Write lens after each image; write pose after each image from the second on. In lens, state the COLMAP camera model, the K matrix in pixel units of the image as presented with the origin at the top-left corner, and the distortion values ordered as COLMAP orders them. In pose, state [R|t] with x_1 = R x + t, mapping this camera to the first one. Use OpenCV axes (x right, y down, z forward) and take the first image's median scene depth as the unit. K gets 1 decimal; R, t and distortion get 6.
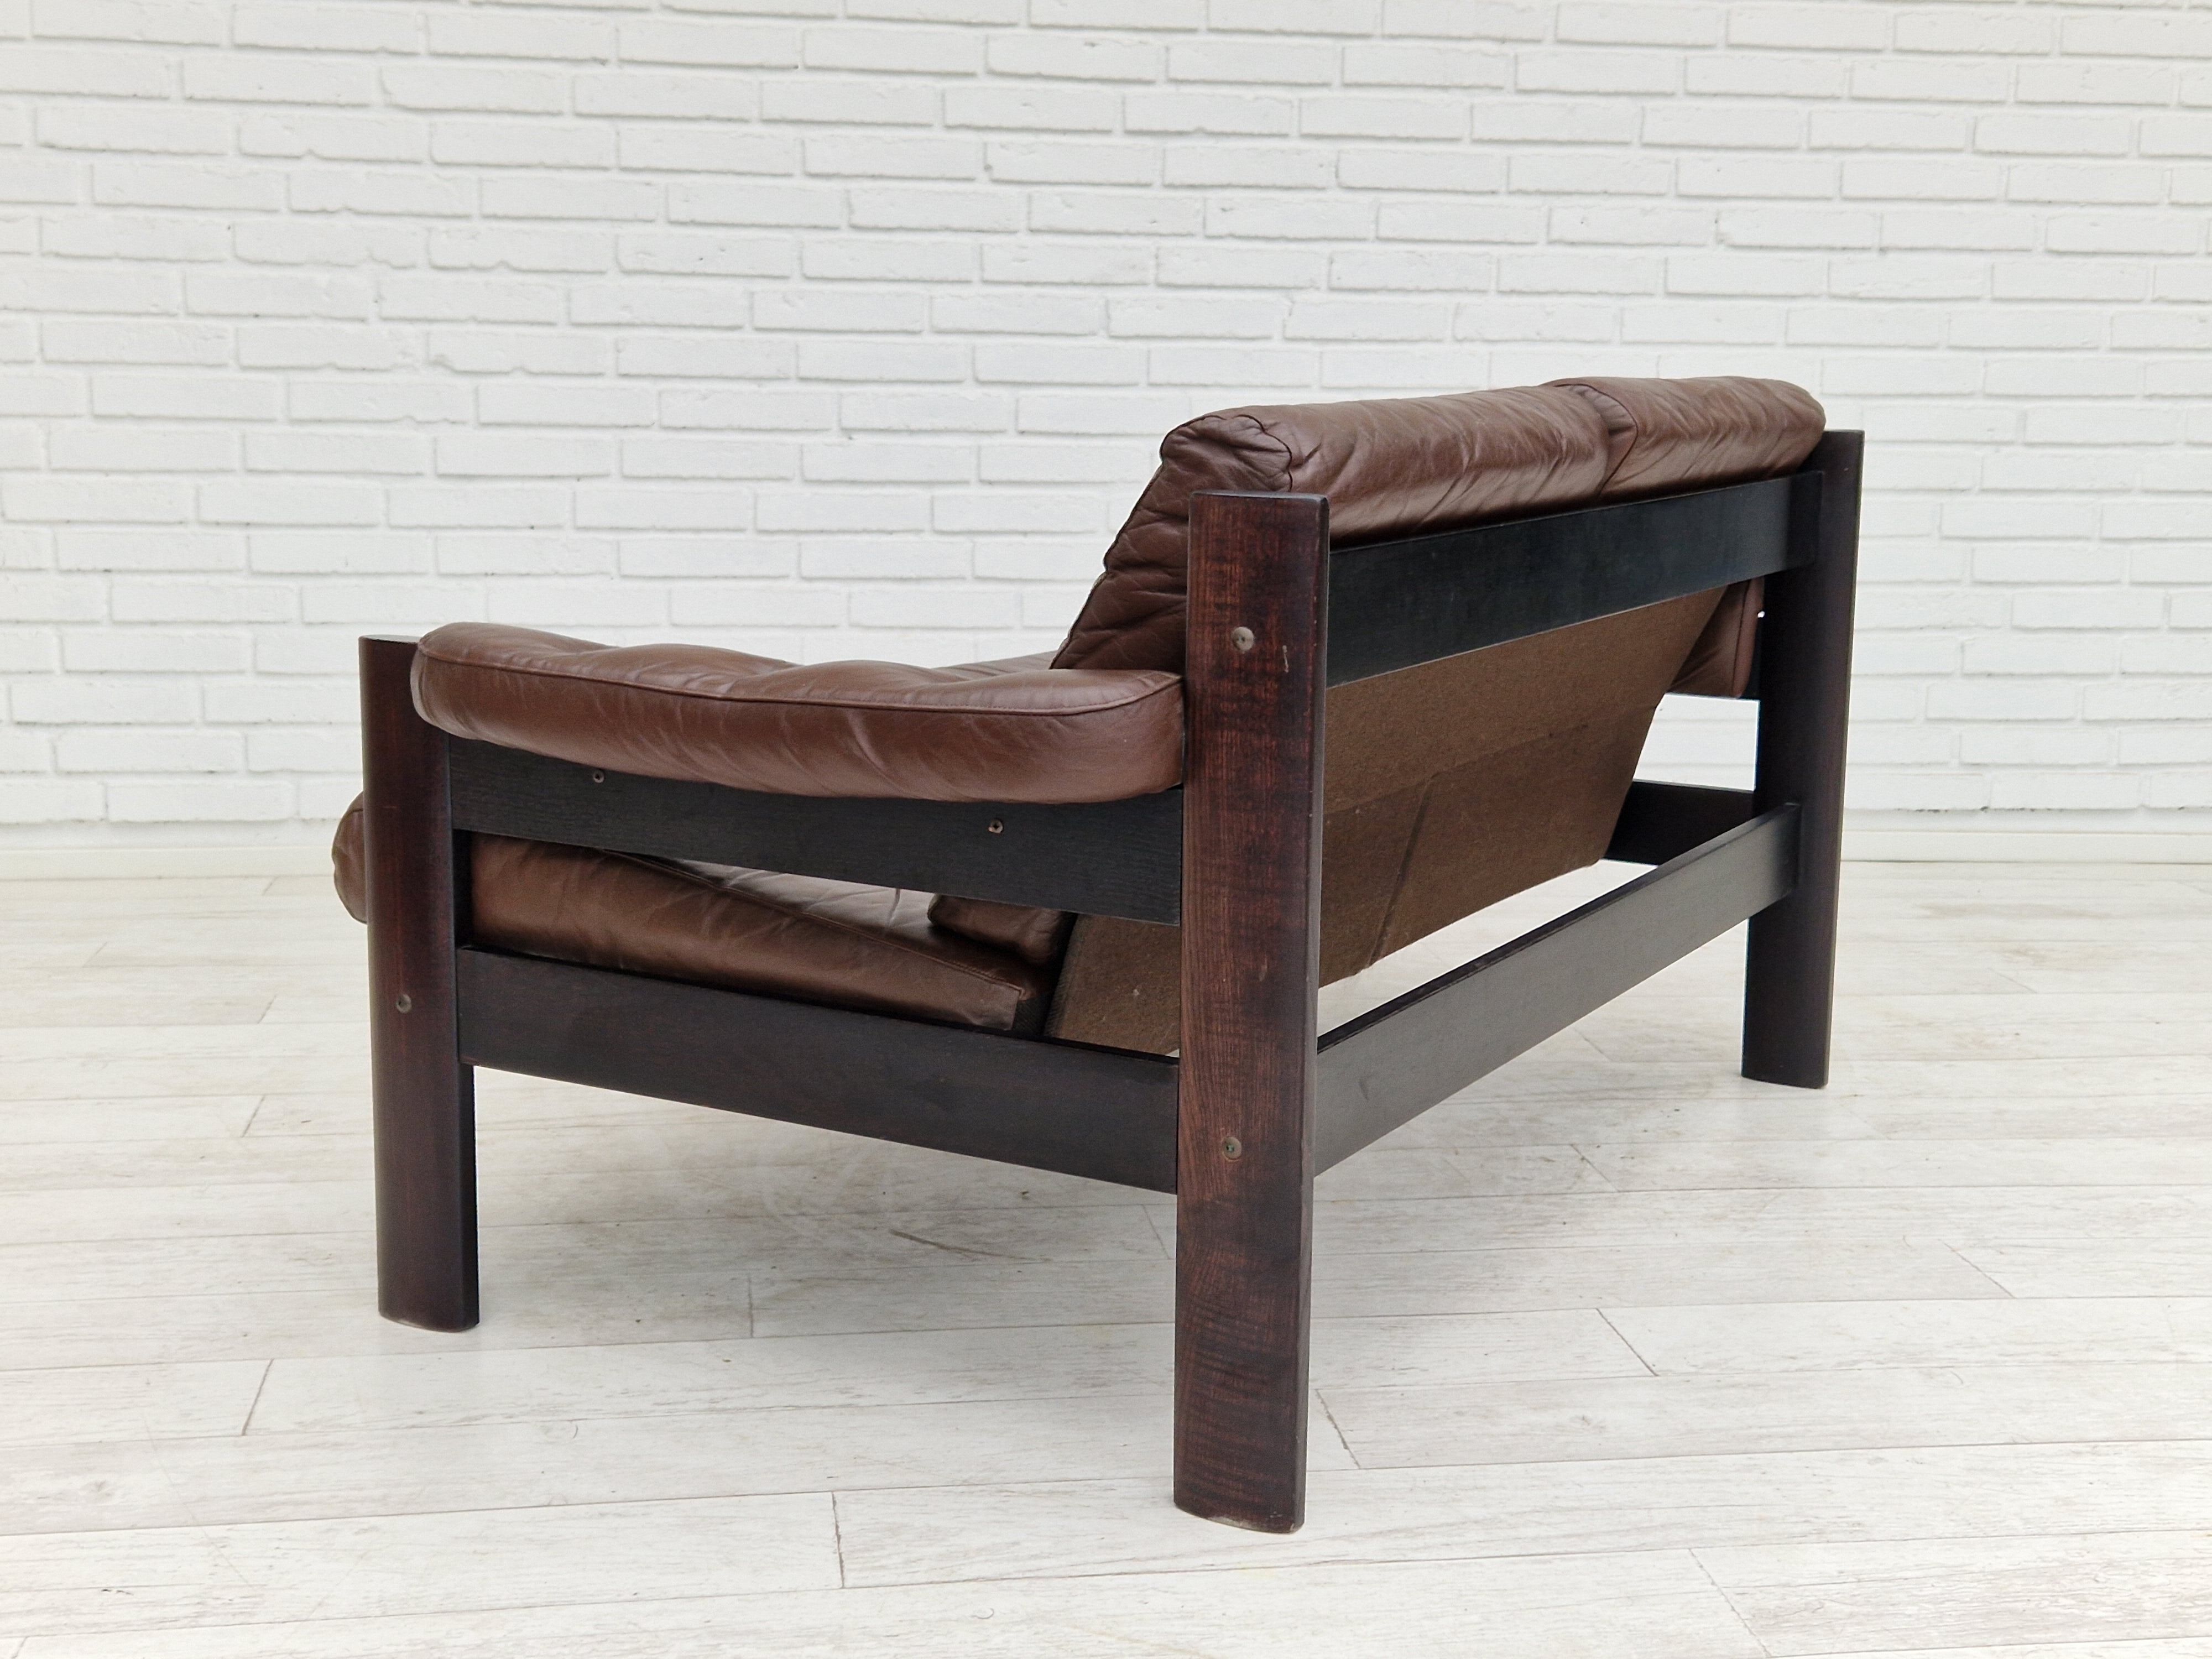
lens RADIAL K [[2834.7, 0, 1129.2], [0, 2834.7, 847.8], [0, 0, 1]] dist [0.069334, 0.000000]
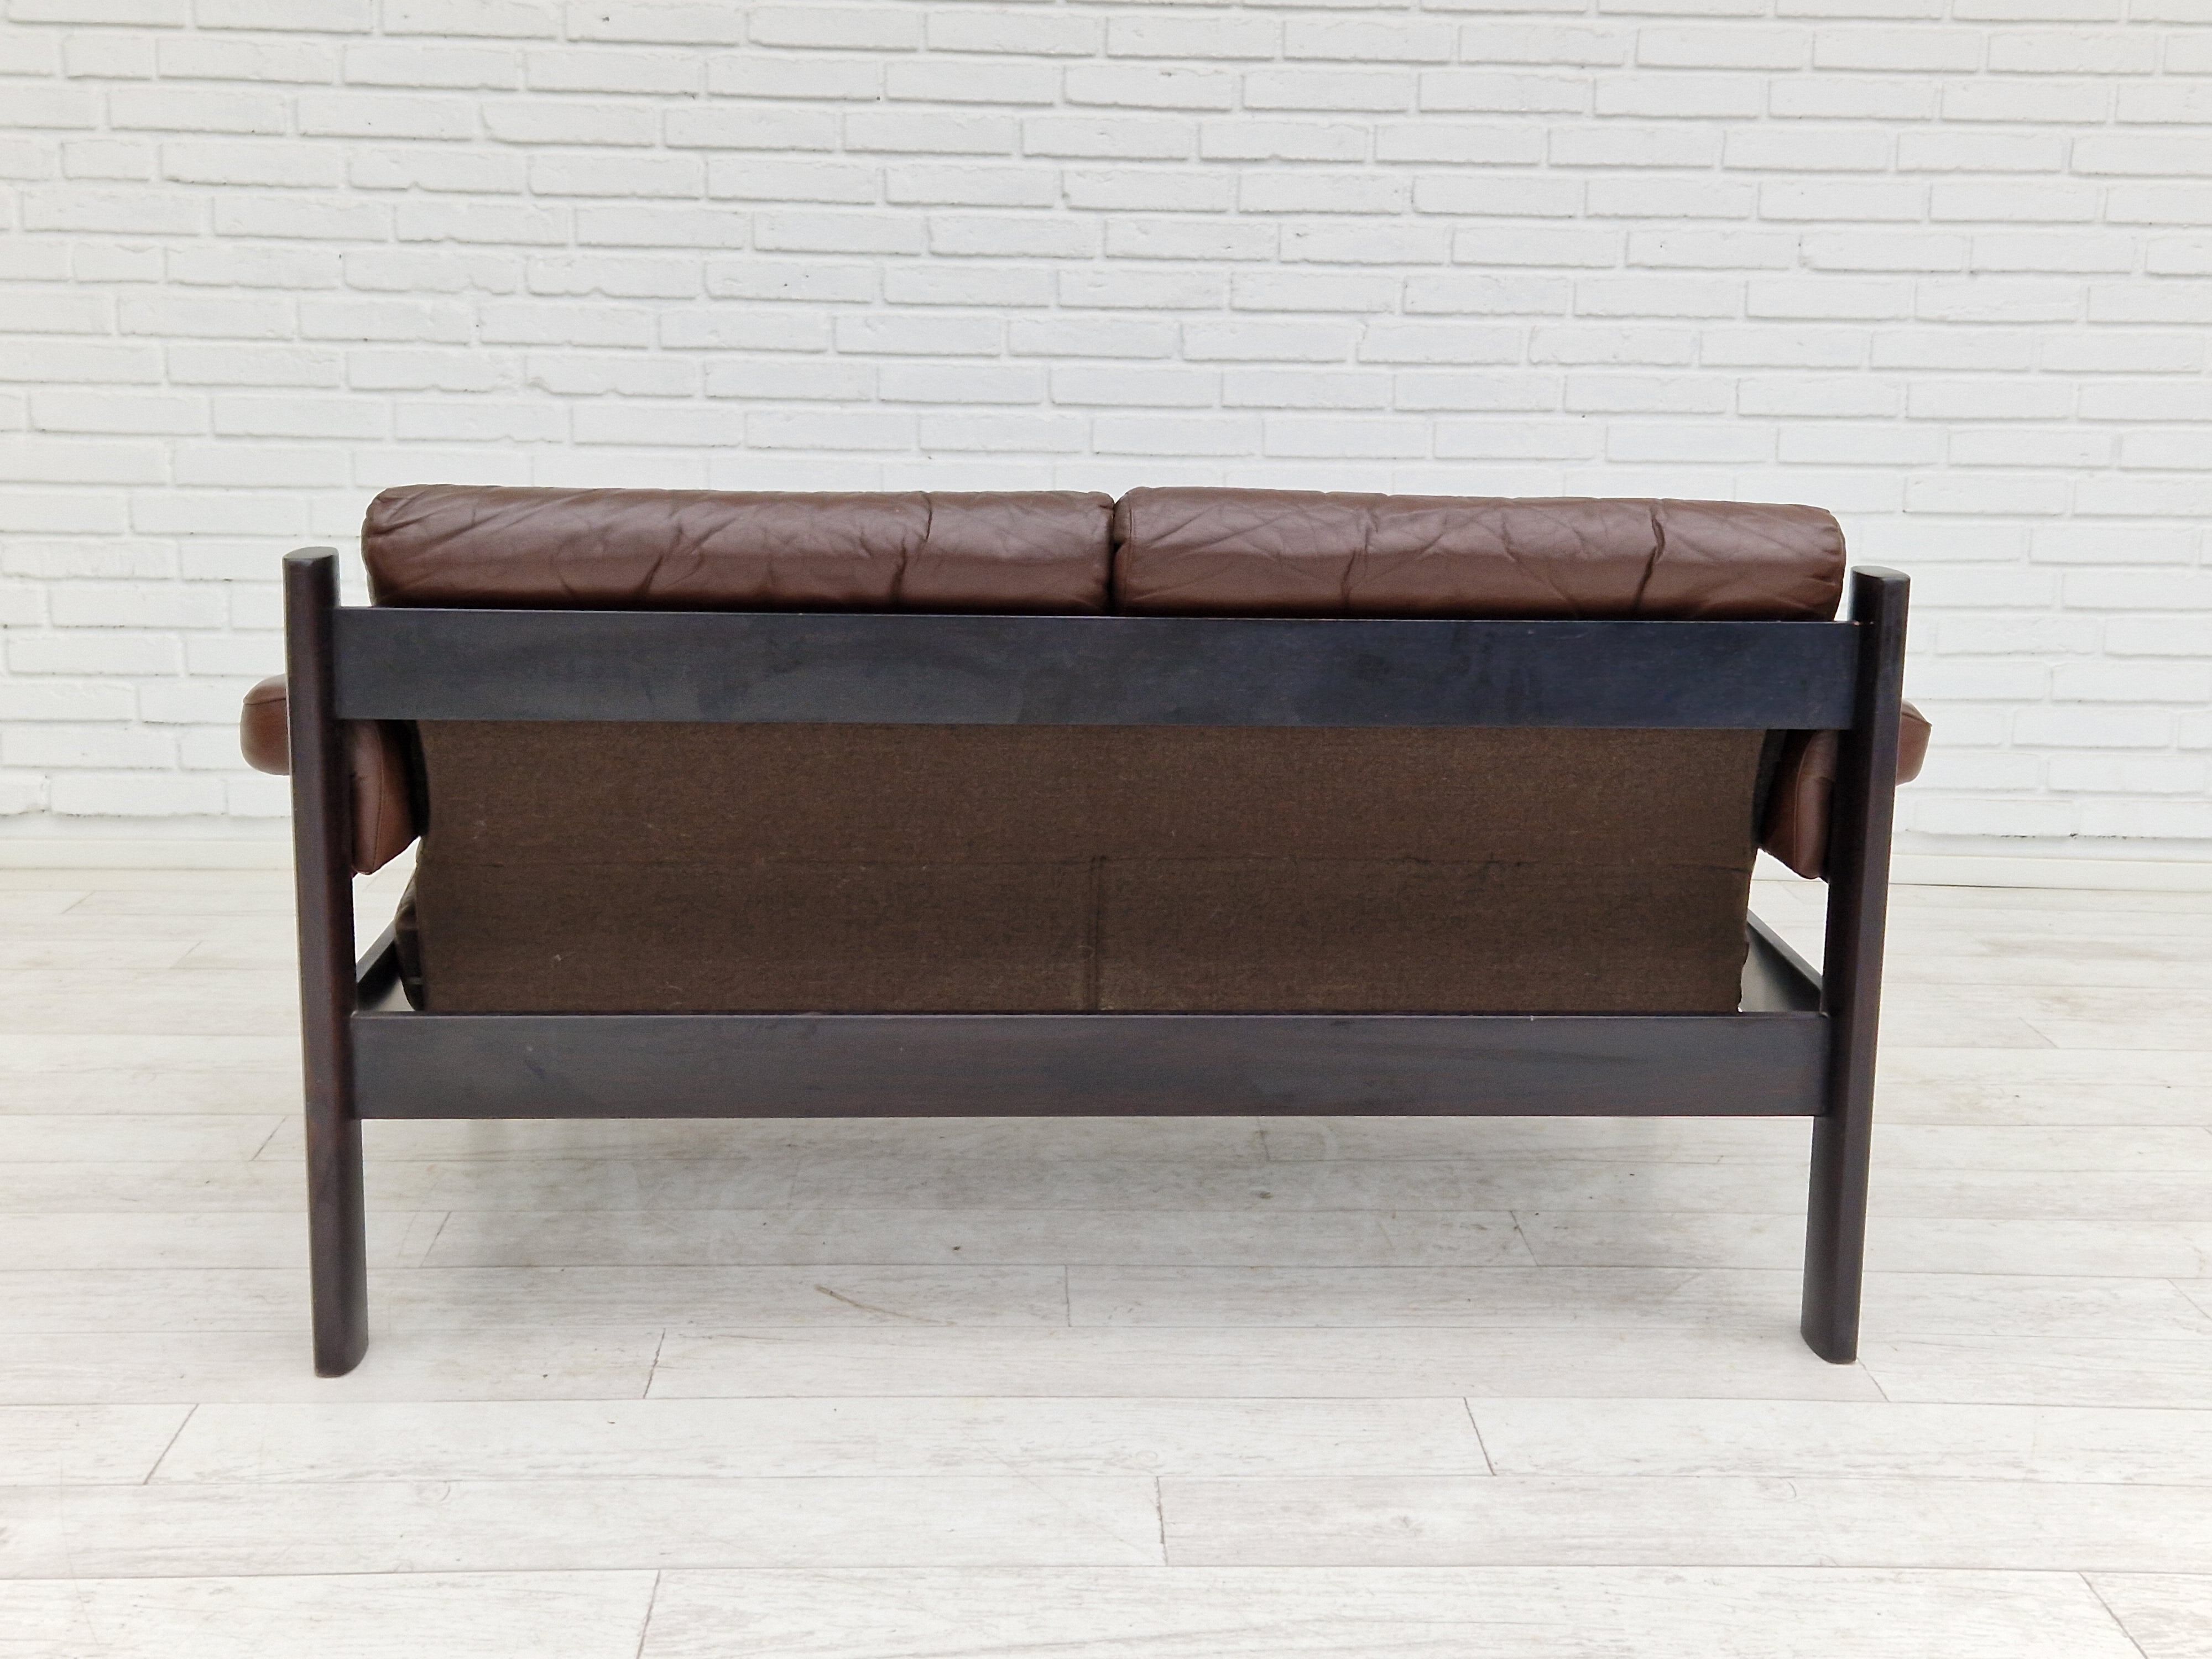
lens RADIAL K [[2834.7, 0, 1148.8], [0, 2834.7, 815.6], [0, 0, 1]] dist [0.069334, 0.000000]
pose [[0.994784, 0.022969, -0.099385, 0.088153], [-0.020675, 0.999497, 0.024055, -0.042117], [0.099887, -0.021875, 0.994758, -0.018037]]
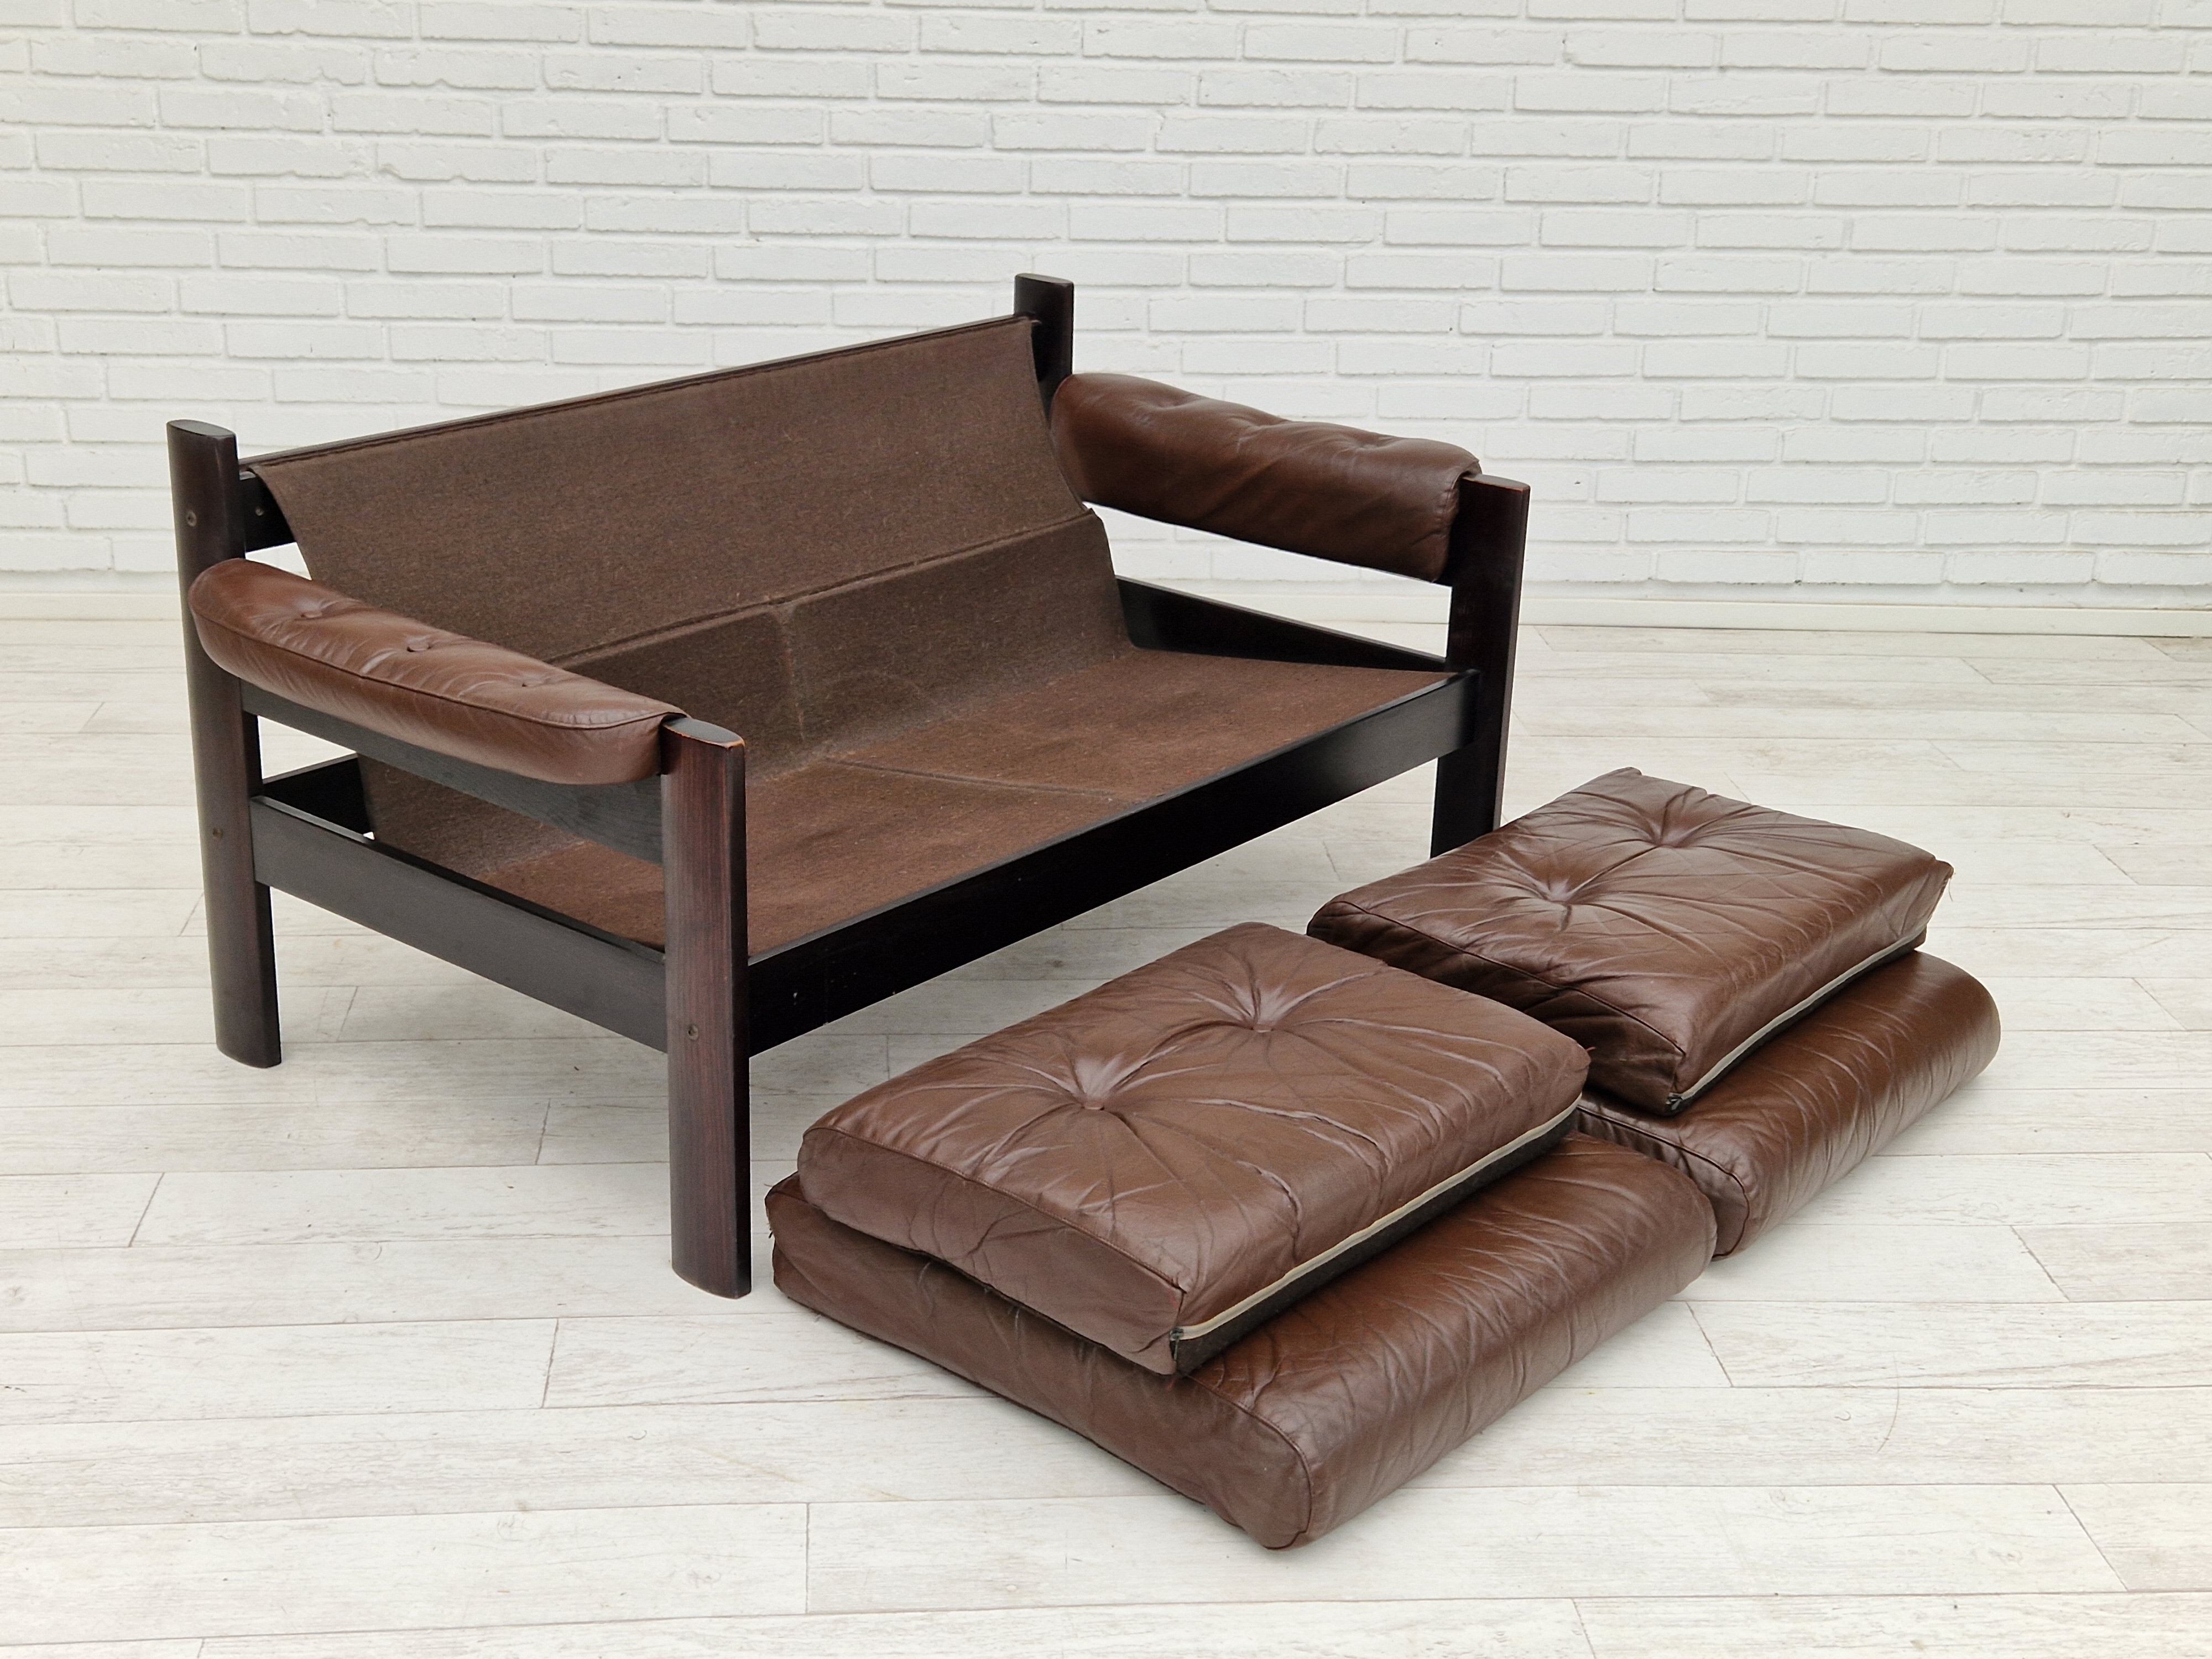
lens RADIAL K [[2834.7, 0, 1095.4], [0, 2834.7, 821.5], [0, 0, 1]] dist [0.069334, 0.000000]
pose [[0.997820, 0.032603, -0.057372, 0.106609], [-0.022356, 0.985027, 0.170946, -0.116508], [0.062086, -0.169291, 0.983609, -0.124406]]
